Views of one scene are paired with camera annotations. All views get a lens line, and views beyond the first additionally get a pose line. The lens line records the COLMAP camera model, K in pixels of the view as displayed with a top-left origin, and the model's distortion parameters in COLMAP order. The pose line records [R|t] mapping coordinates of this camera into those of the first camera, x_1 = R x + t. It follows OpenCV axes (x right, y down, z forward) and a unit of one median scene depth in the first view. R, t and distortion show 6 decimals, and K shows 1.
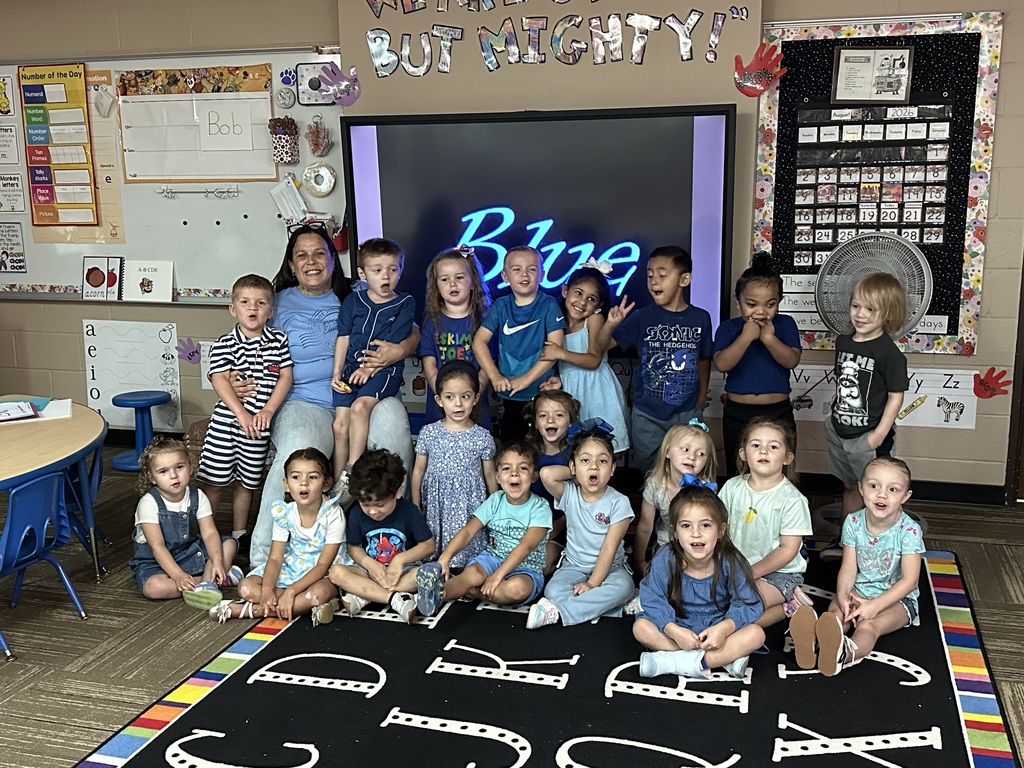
lens RADIAL K [[1068.1, 0, 511.8], [0, 1068.1, 387.2], [0, 0, 1]] dist [0.041014, 0.000000]
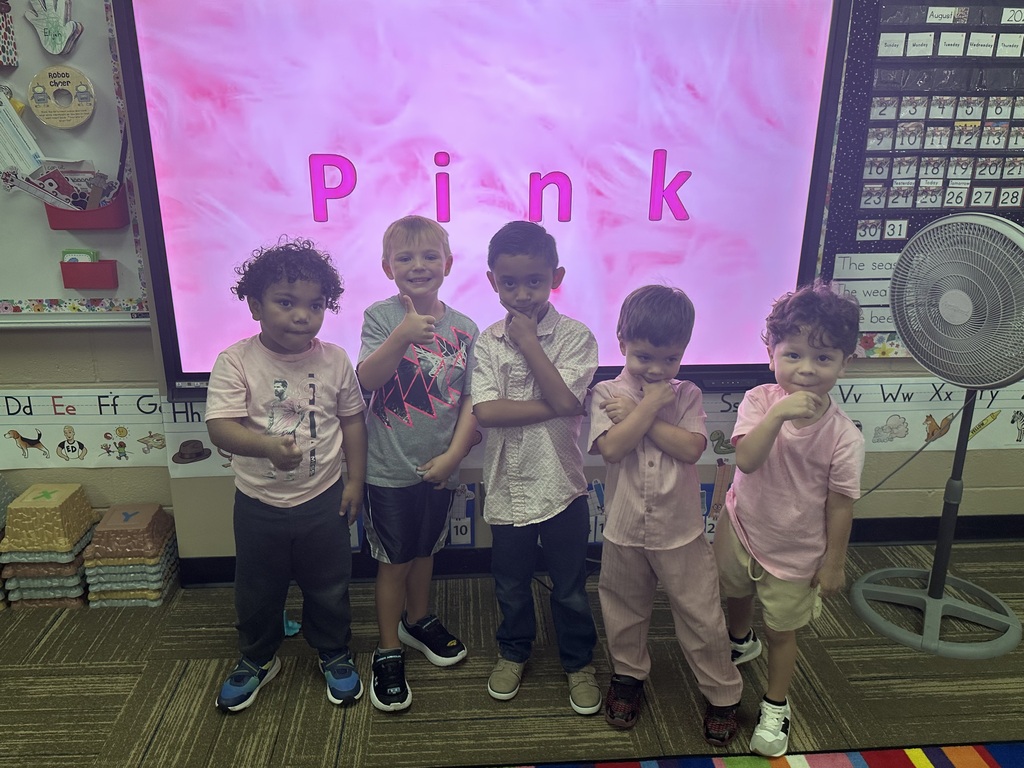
lens RADIAL K [[839.2, 0, 506.8], [0, 839.2, 386.2], [0, 0, 1]] dist [0.007218, -0.016083]
pose [[0.942764, -0.086738, 0.321984, -0.135545], [0.049929, 0.991410, 0.120883, -0.099965], [-0.329703, -0.097888, 0.938996, 0.570922]]
